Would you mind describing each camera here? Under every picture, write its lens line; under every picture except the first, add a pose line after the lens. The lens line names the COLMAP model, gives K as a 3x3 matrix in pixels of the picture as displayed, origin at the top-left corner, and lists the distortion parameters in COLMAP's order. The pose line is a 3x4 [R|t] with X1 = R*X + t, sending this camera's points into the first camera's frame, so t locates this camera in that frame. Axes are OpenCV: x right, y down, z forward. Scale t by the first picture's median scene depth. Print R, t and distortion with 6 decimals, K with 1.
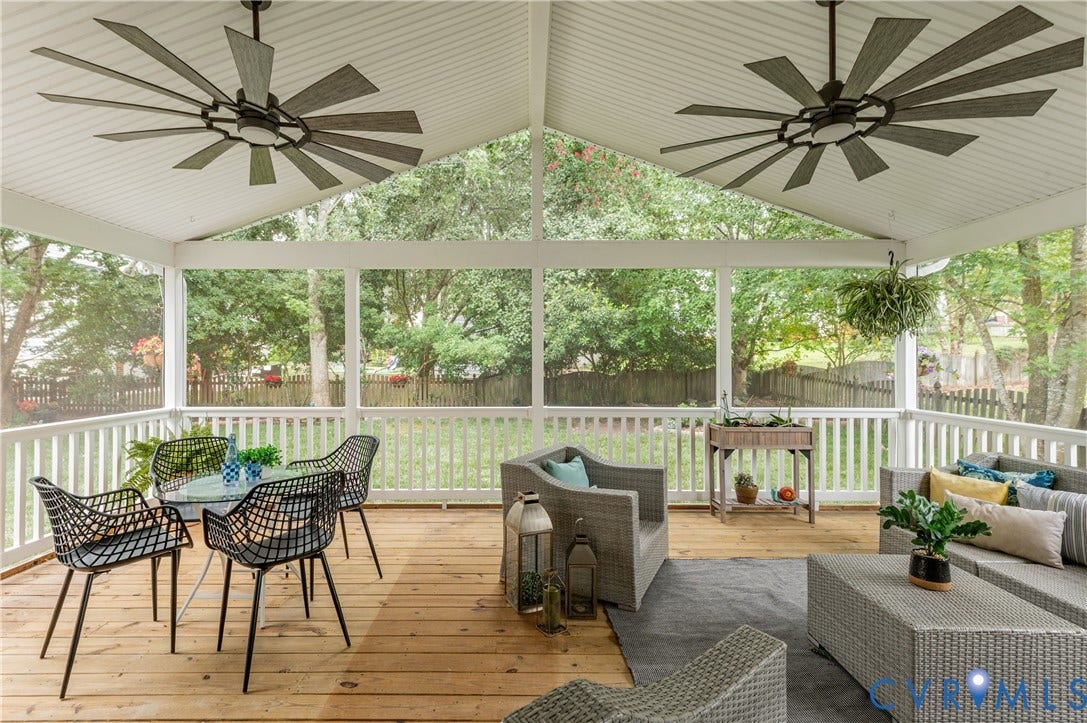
lens RADIAL K [[509.4, 0, 543.6], [0, 509.4, 361.8], [0, 0, 1]] dist [0.027183, 0.000057]
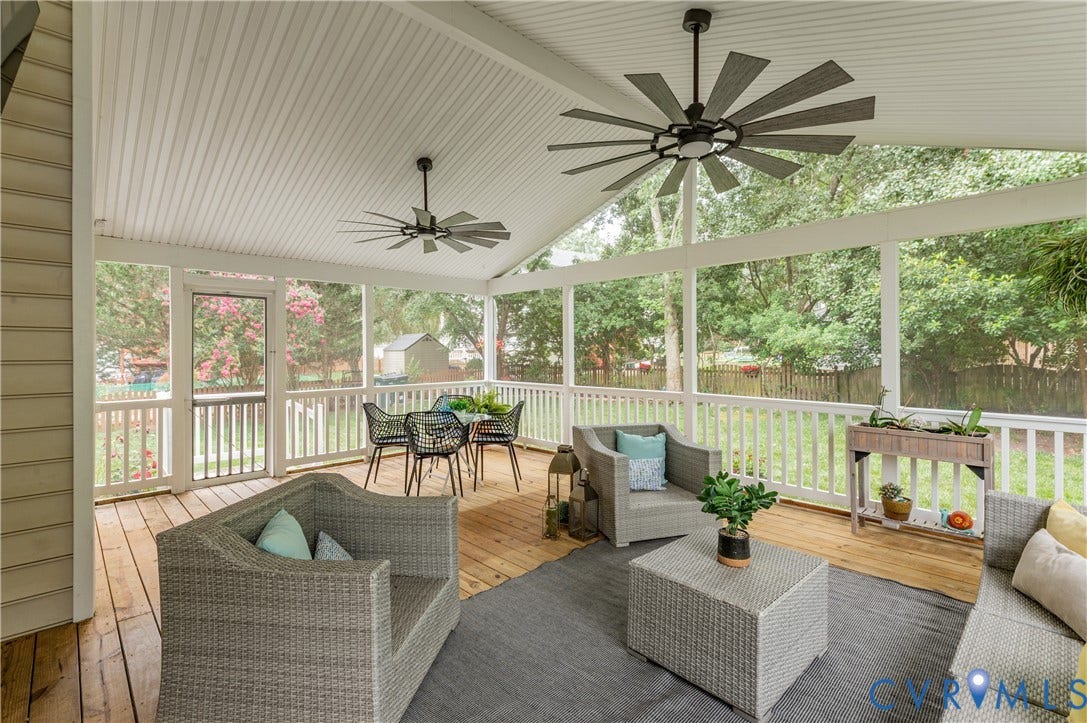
lens RADIAL K [[509.4, 0, 545.2], [0, 509.4, 354.1], [0, 0, 1]] dist [0.027183, 0.000057]
pose [[0.693413, 0.002312, -0.720537, 0.212035], [0.000475, 0.999993, 0.003665, -0.000166], [0.720540, -0.002884, 0.693407, -0.003108]]
